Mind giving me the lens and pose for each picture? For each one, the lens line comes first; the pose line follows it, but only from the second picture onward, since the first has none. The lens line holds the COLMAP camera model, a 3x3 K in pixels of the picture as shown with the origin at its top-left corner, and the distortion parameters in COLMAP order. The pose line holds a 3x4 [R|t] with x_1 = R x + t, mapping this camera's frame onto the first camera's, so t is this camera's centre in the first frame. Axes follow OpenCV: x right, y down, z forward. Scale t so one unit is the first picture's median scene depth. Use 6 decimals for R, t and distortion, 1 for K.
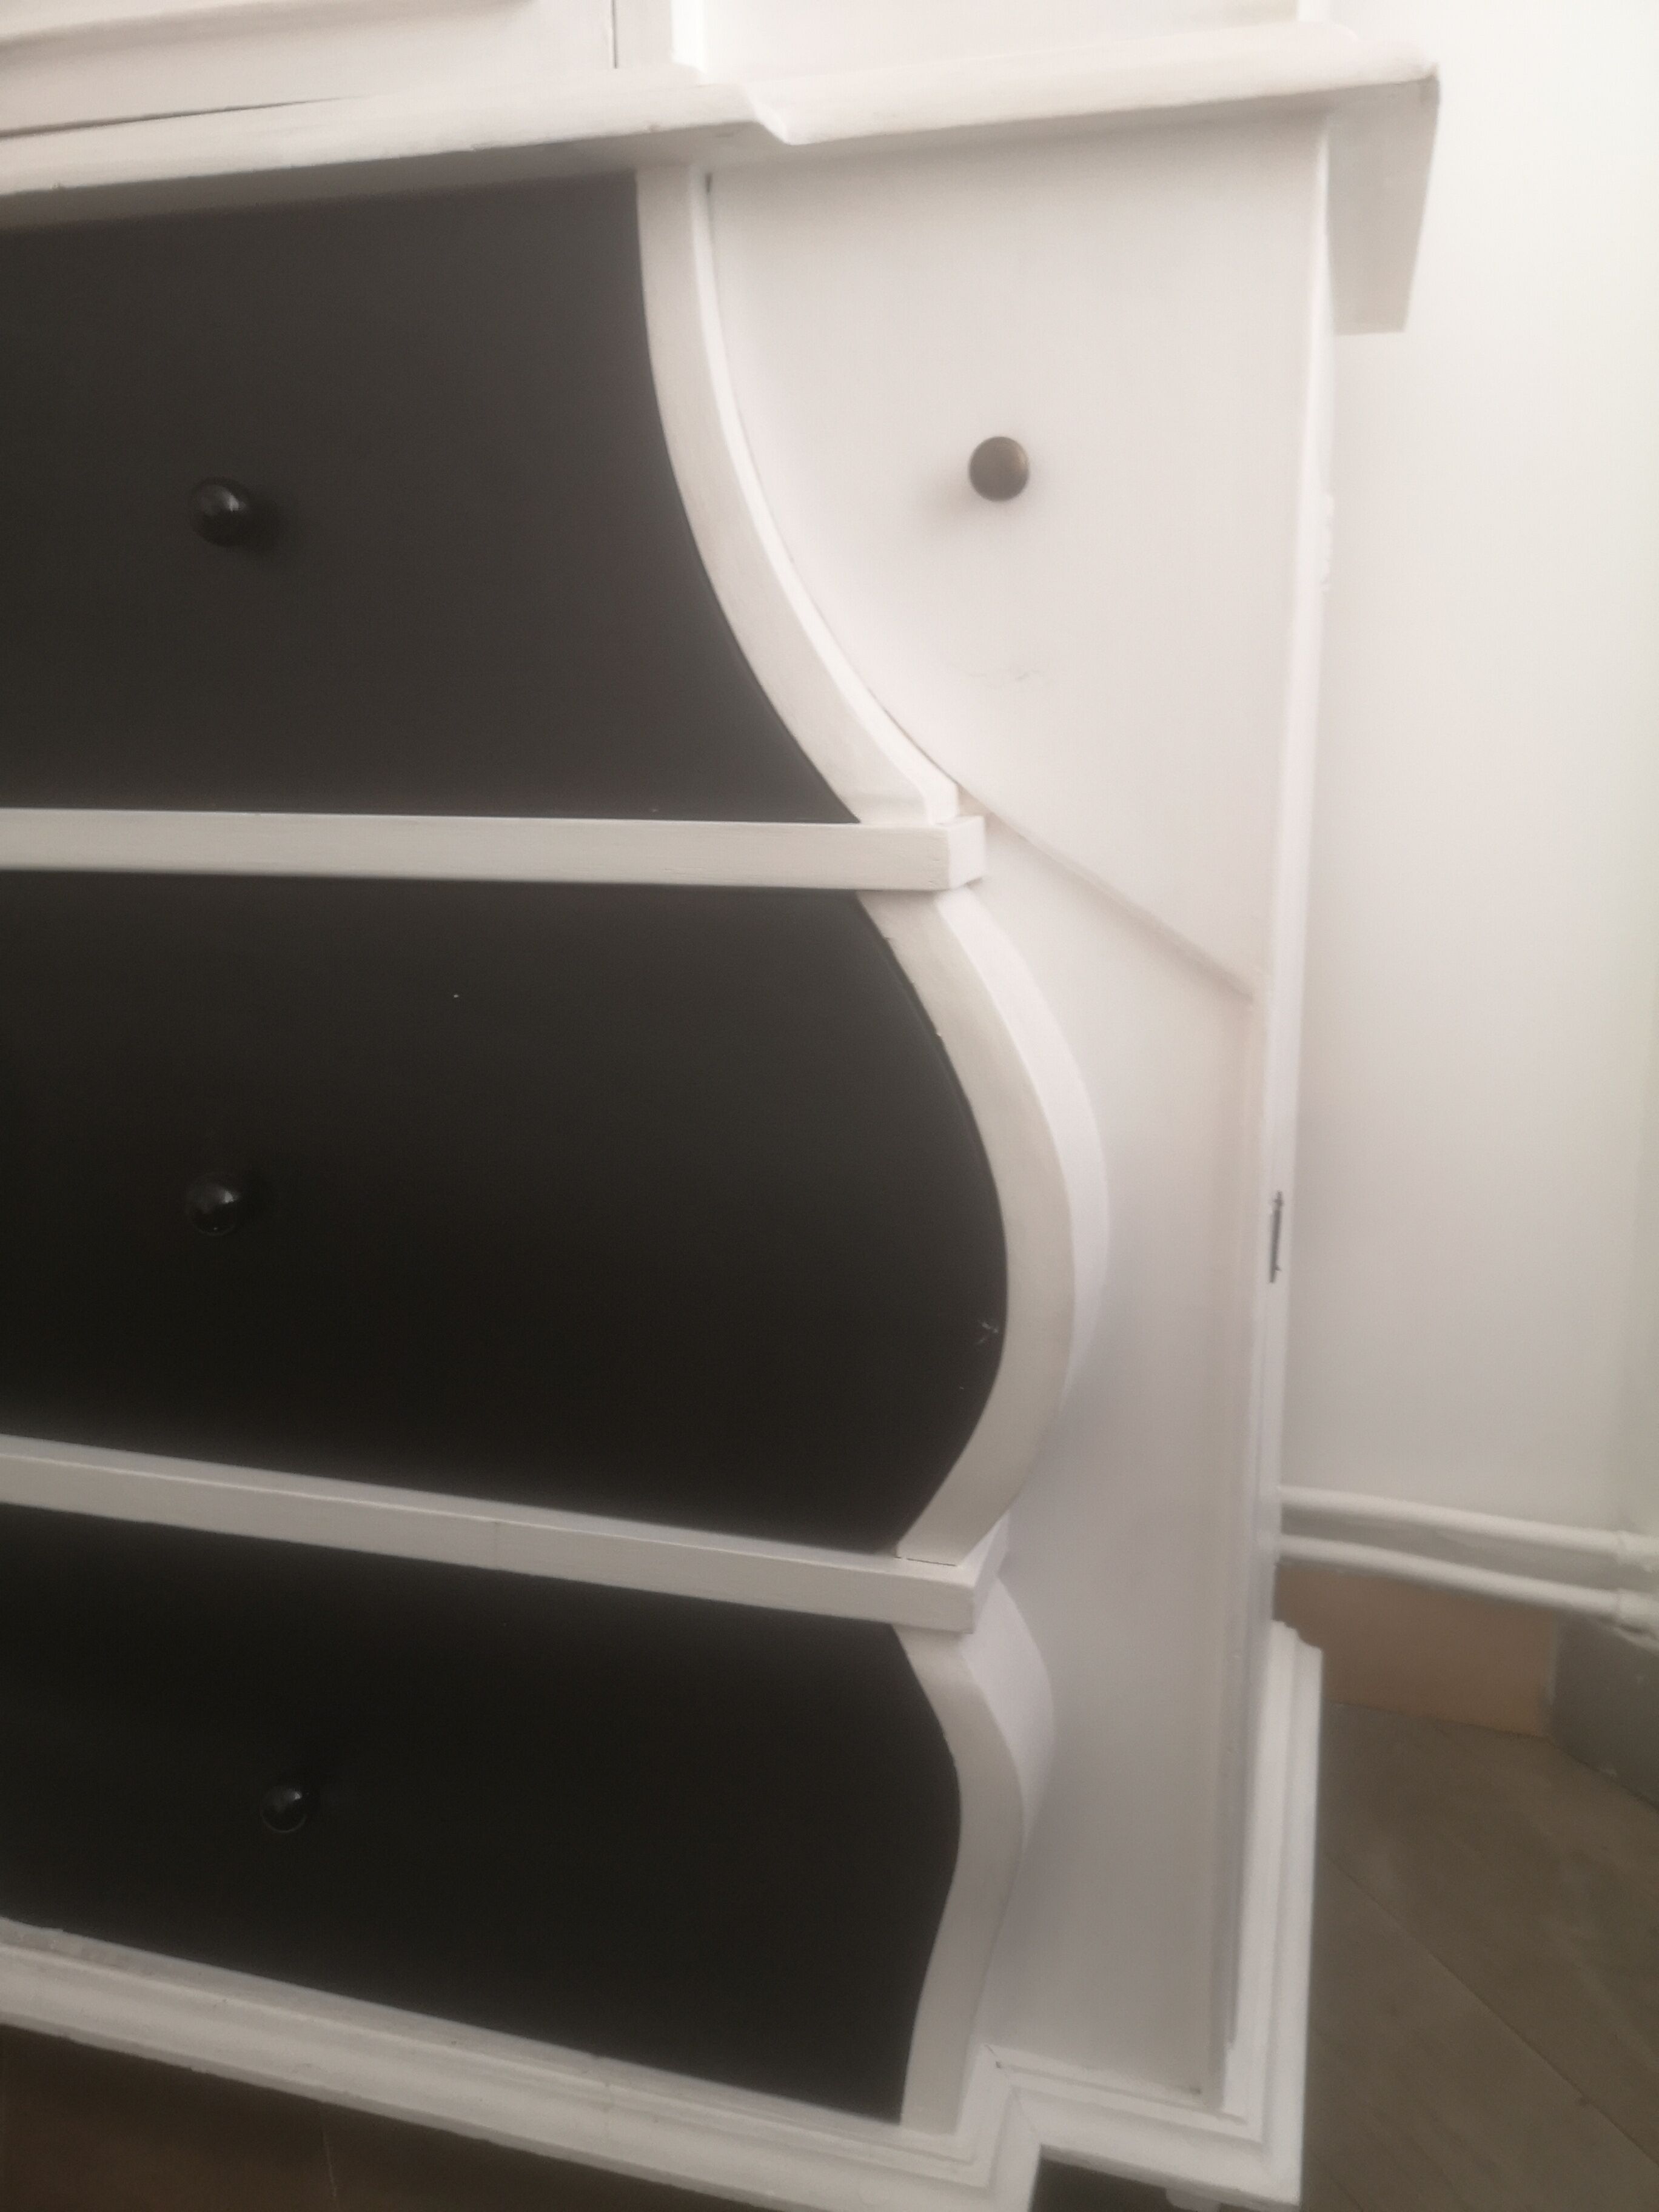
lens RADIAL K [[1722.4, 0, 829.5], [0, 1722.4, 1106.0], [0, 0, 1]] dist [0.022288, 0.004450]
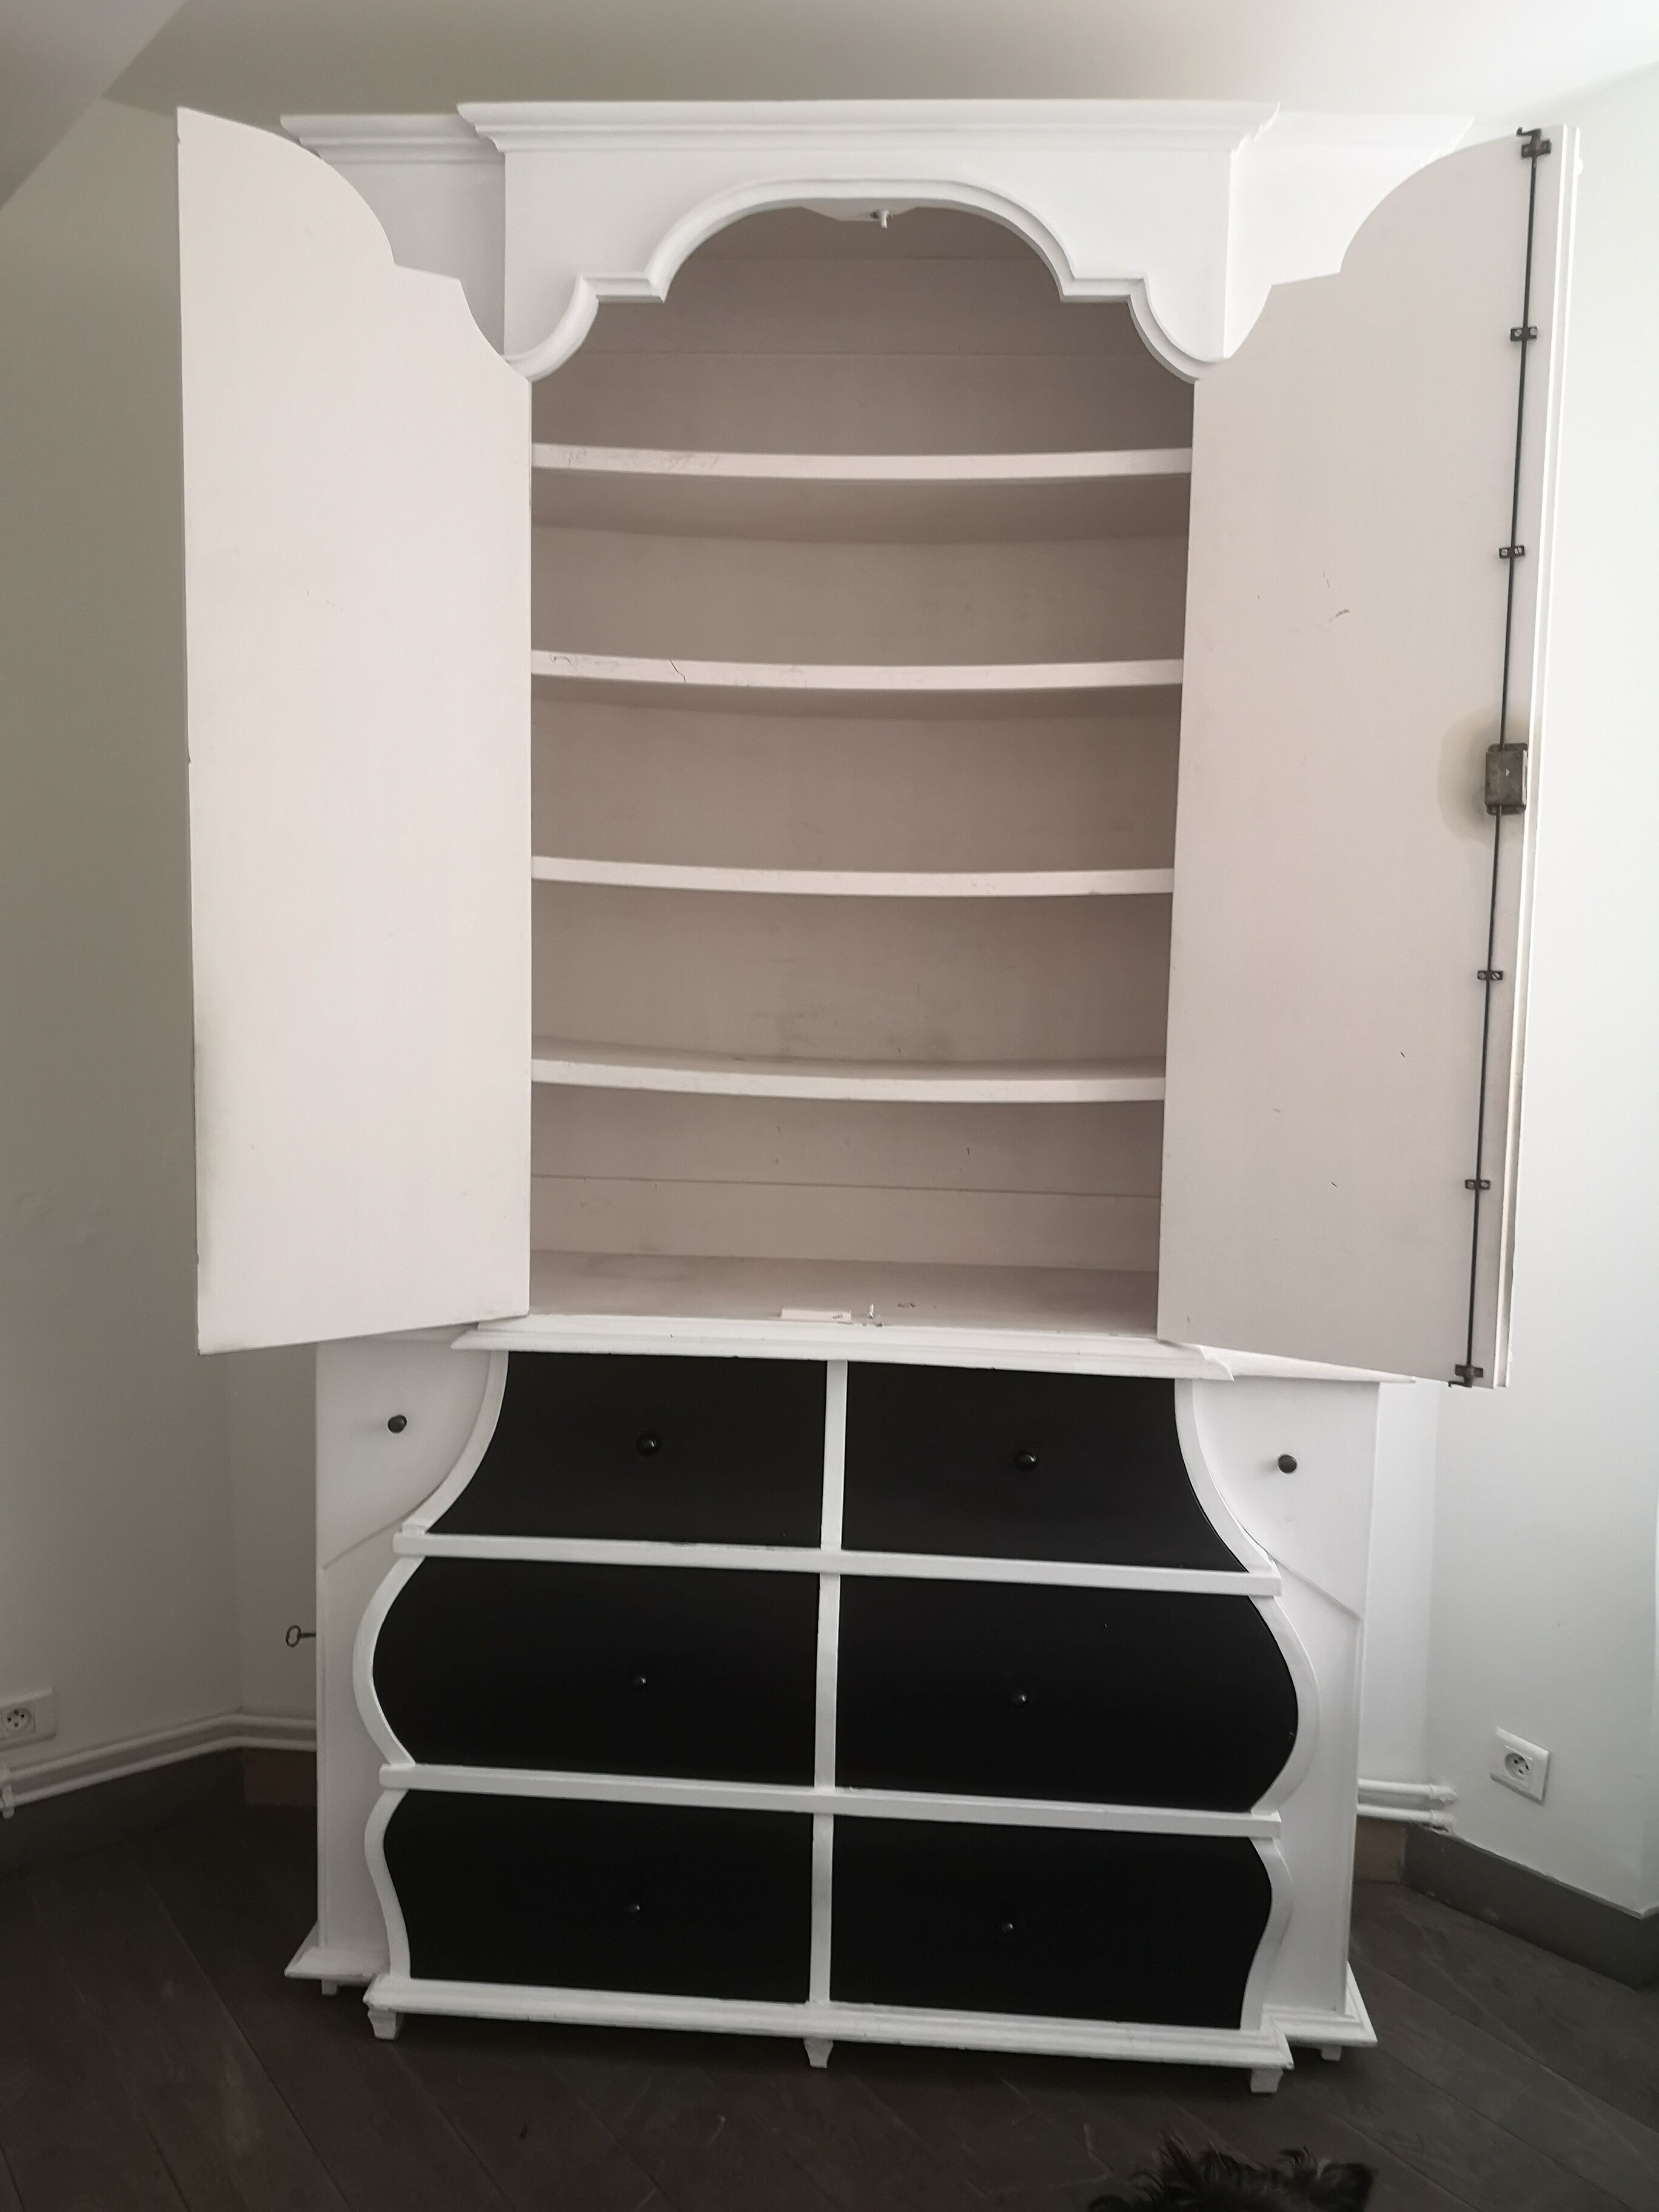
lens RADIAL K [[1730.0, 0, 829.5], [0, 1730.0, 1106.0], [0, 0, 1]] dist [0.003832, 0.012535]
pose [[0.976145, 0.016453, 0.216496, -1.210120], [0.015067, 0.989588, -0.143137, -0.477011], [-0.216597, 0.142985, 0.965733, -1.716705]]
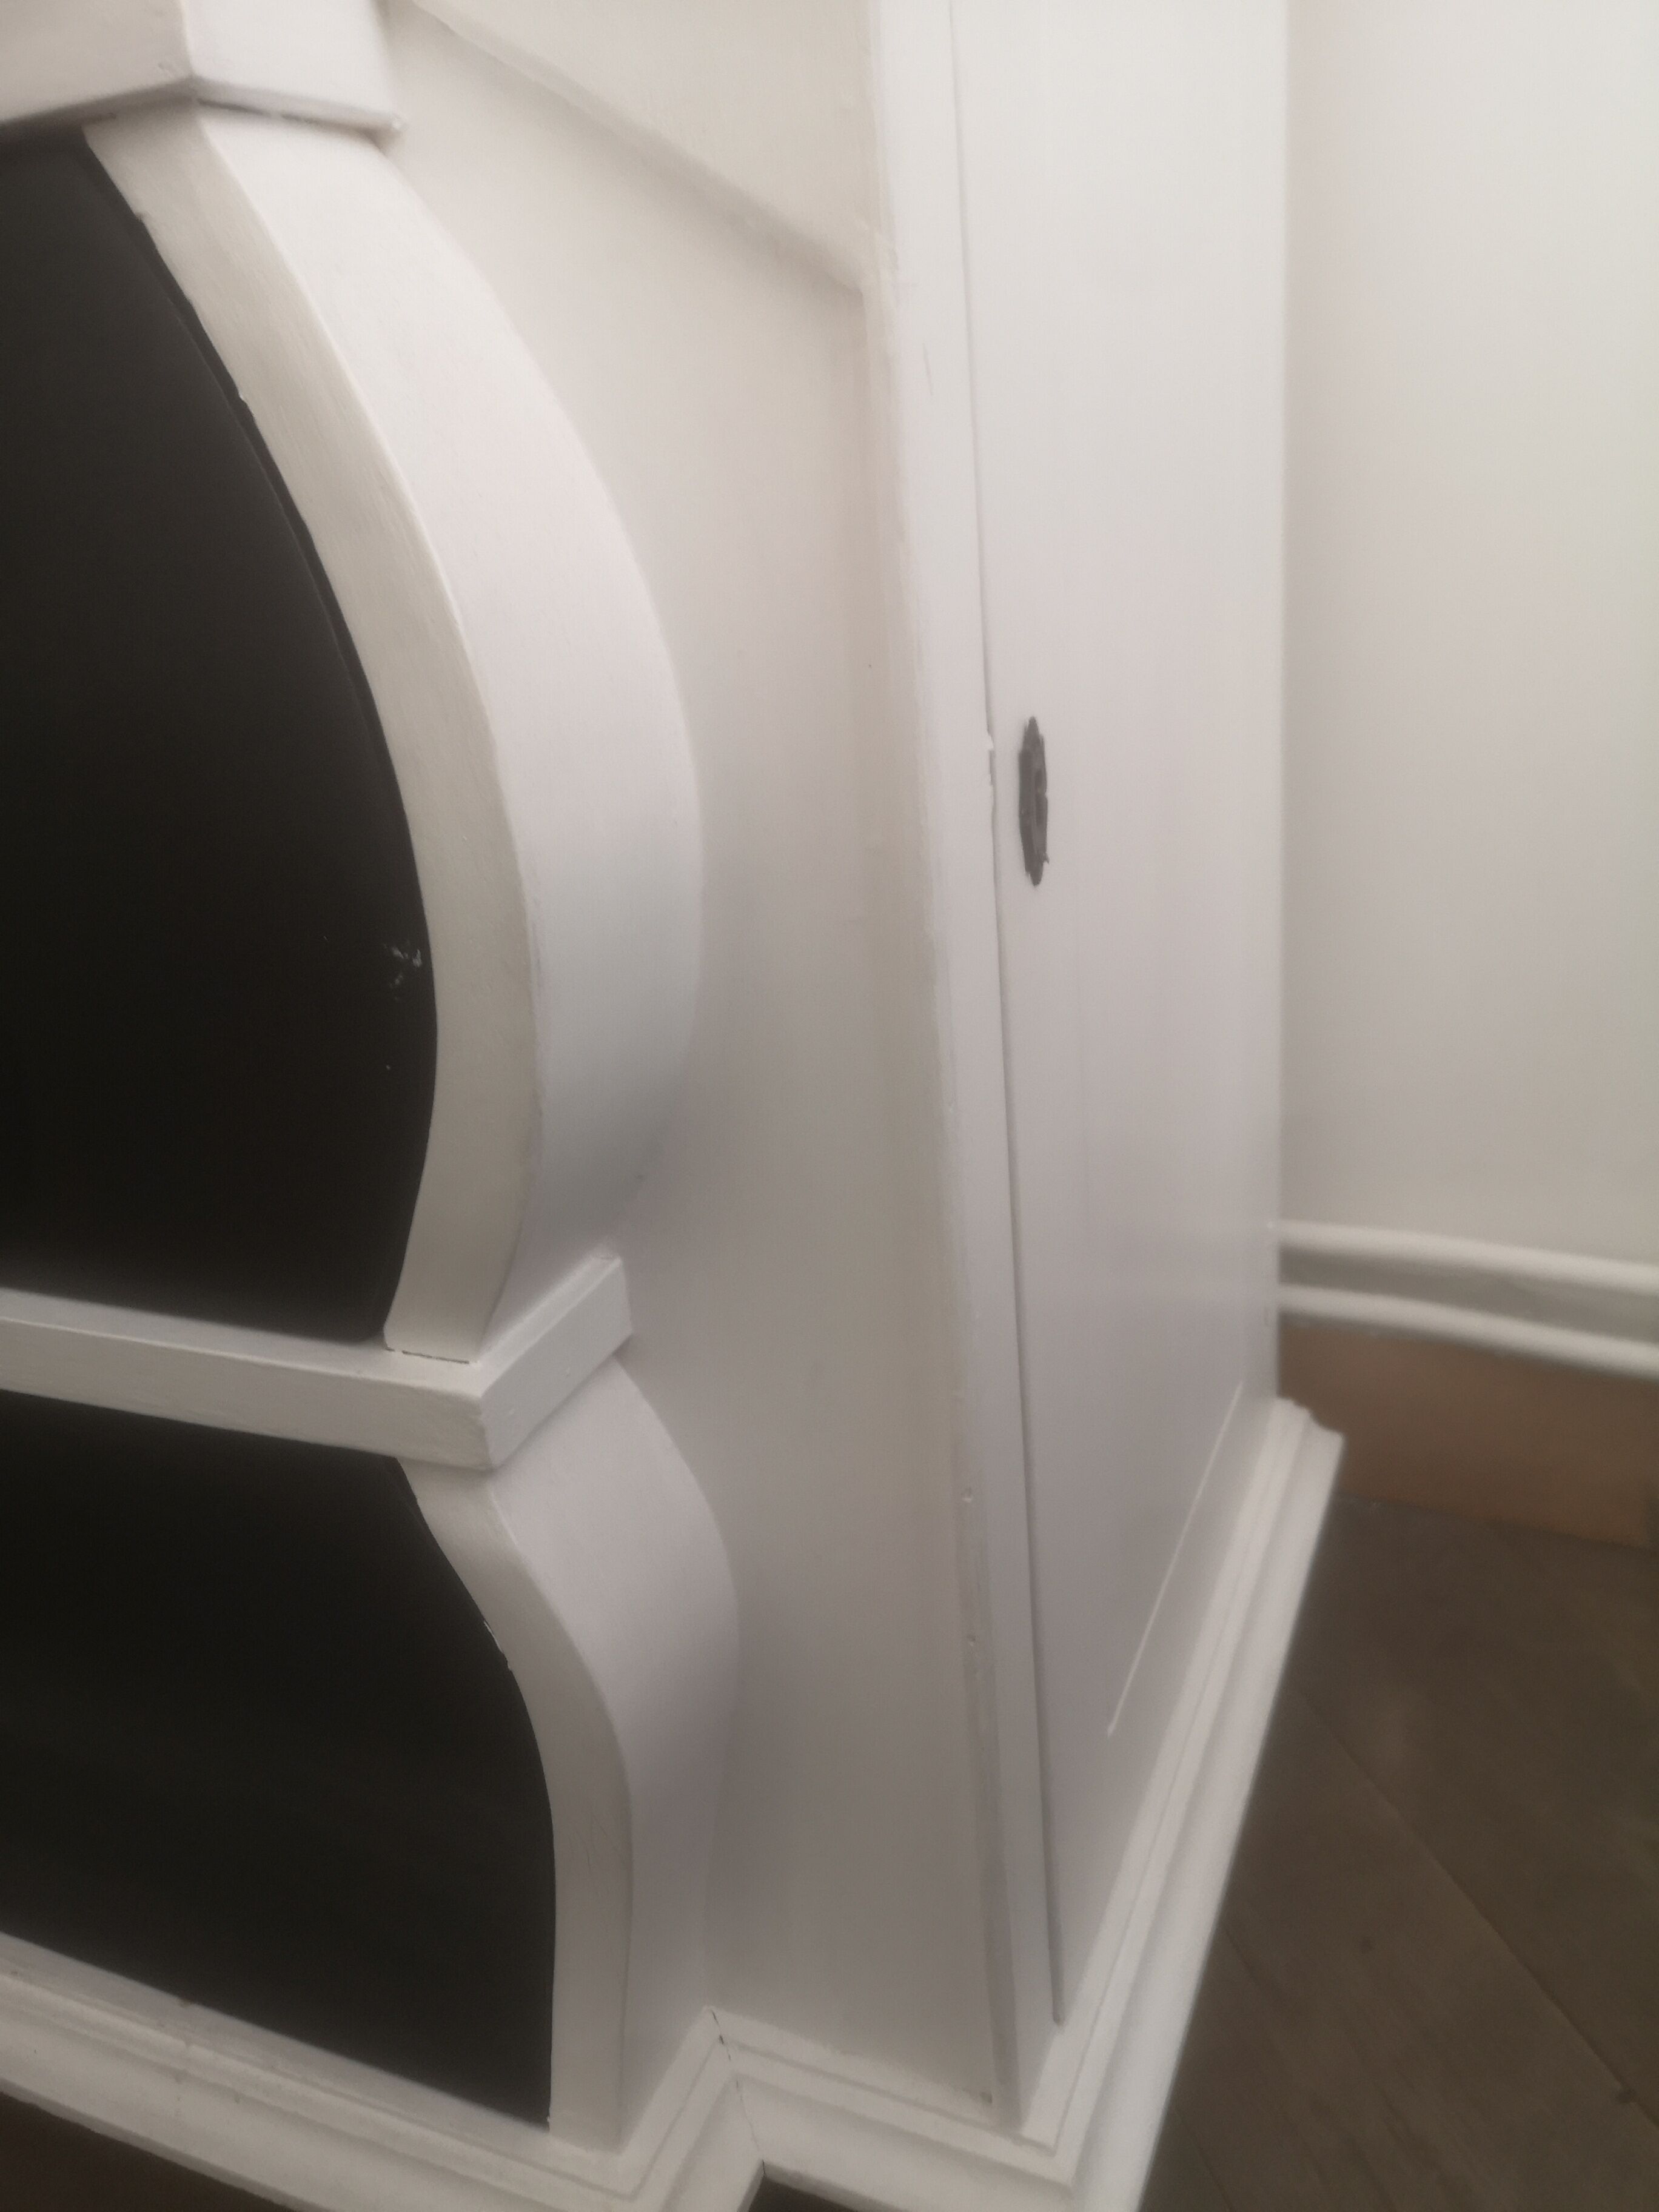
lens RADIAL K [[1722.4, 0, 829.5], [0, 1722.4, 1106.0], [0, 0, 1]] dist [0.022288, 0.004450]
pose [[0.990610, -0.024846, -0.134439, 0.254622], [0.044132, 0.988819, 0.142438, 0.086964], [0.129397, -0.147034, 0.980631, 0.392526]]
